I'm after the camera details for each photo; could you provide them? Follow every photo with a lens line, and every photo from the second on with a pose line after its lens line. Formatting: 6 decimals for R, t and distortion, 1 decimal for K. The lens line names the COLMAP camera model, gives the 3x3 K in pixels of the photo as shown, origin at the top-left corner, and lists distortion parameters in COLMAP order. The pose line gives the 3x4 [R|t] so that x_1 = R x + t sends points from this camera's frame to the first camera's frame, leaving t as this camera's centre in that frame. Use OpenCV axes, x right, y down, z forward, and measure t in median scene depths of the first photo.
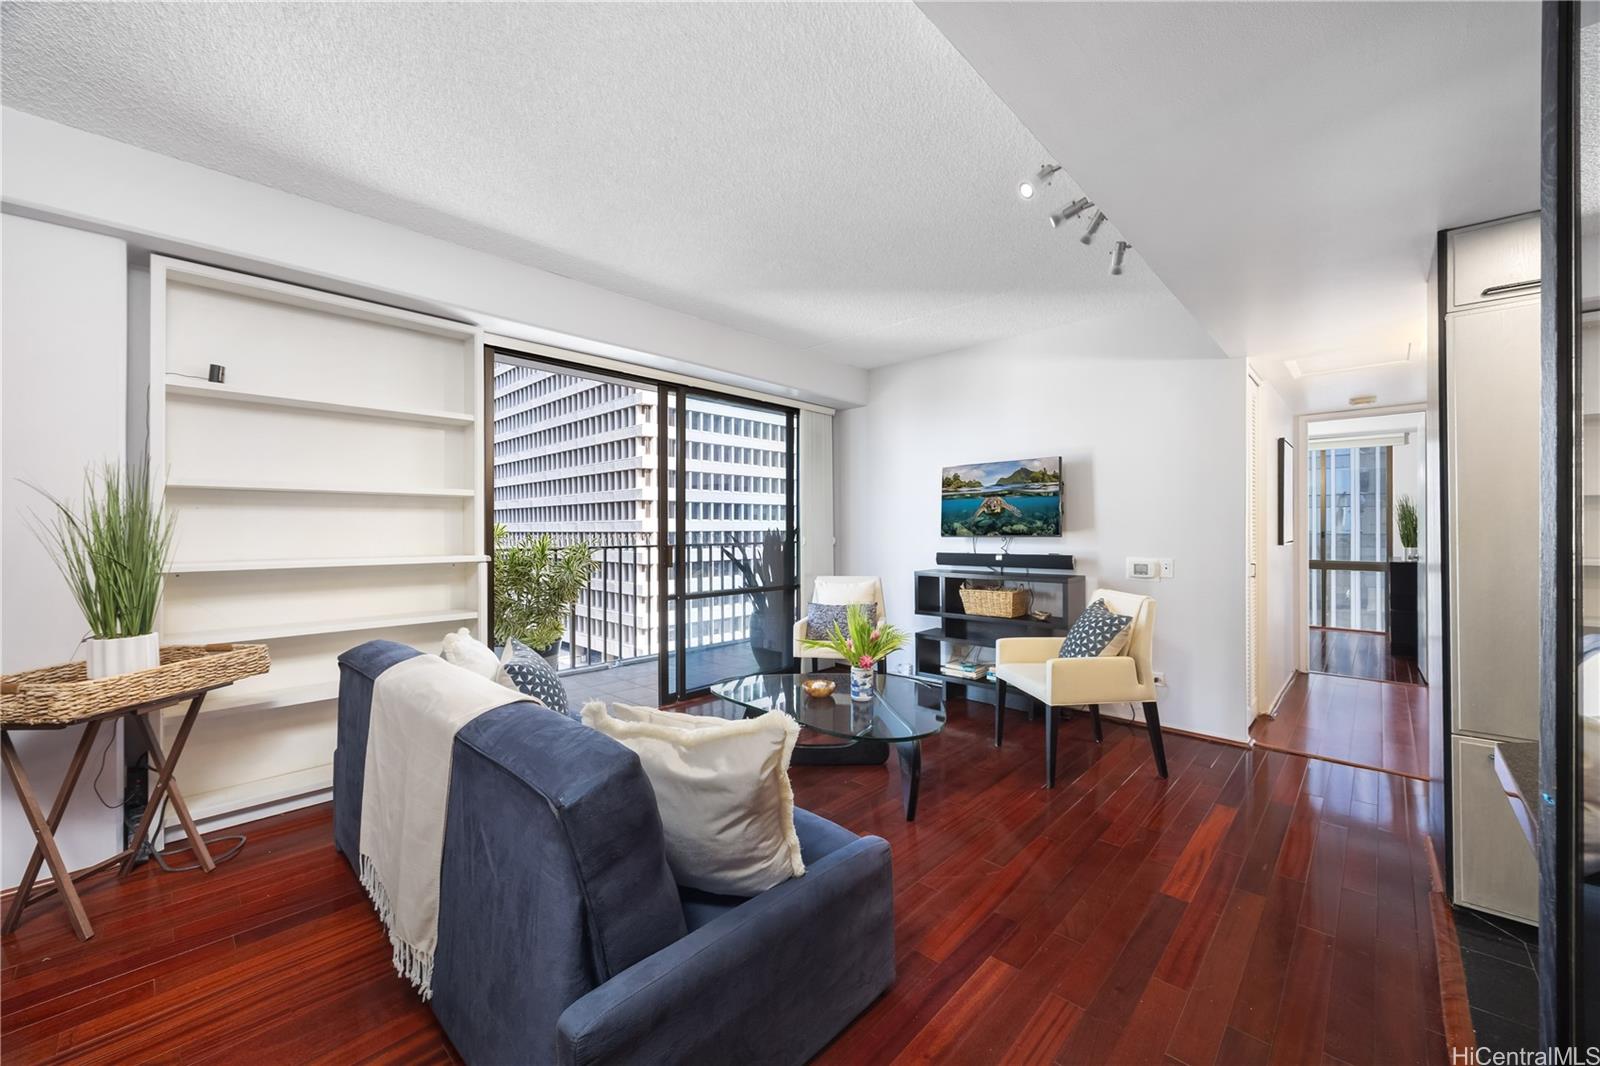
lens RADIAL K [[610.8, 0, 799.1], [0, 610.8, 531.2], [0, 0, 1]] dist [-0.002563, 0.000185]
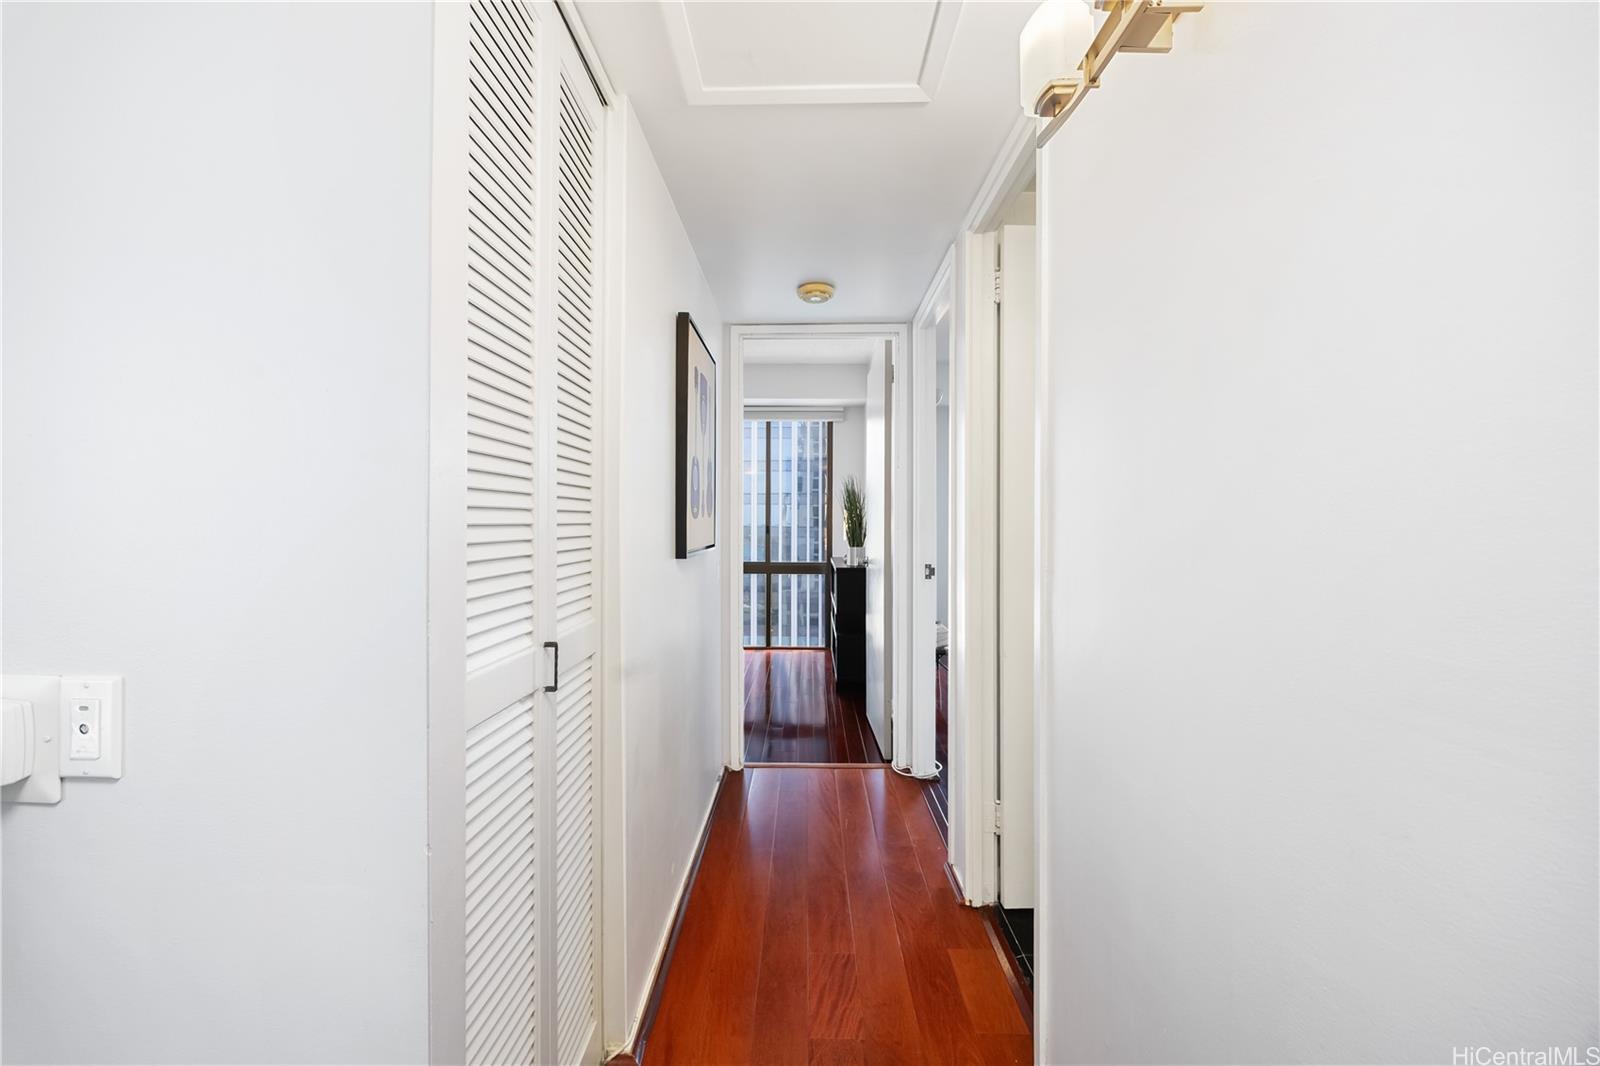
lens RADIAL K [[610.8, 0, 798.6], [0, 610.8, 526.5], [0, 0, 1]] dist [-0.002563, 0.000185]
pose [[0.732661, -0.001643, 0.680592, 0.418193], [-0.000926, 0.999994, 0.003412, -0.000961], [-0.680593, -0.003130, 0.732655, 0.471679]]
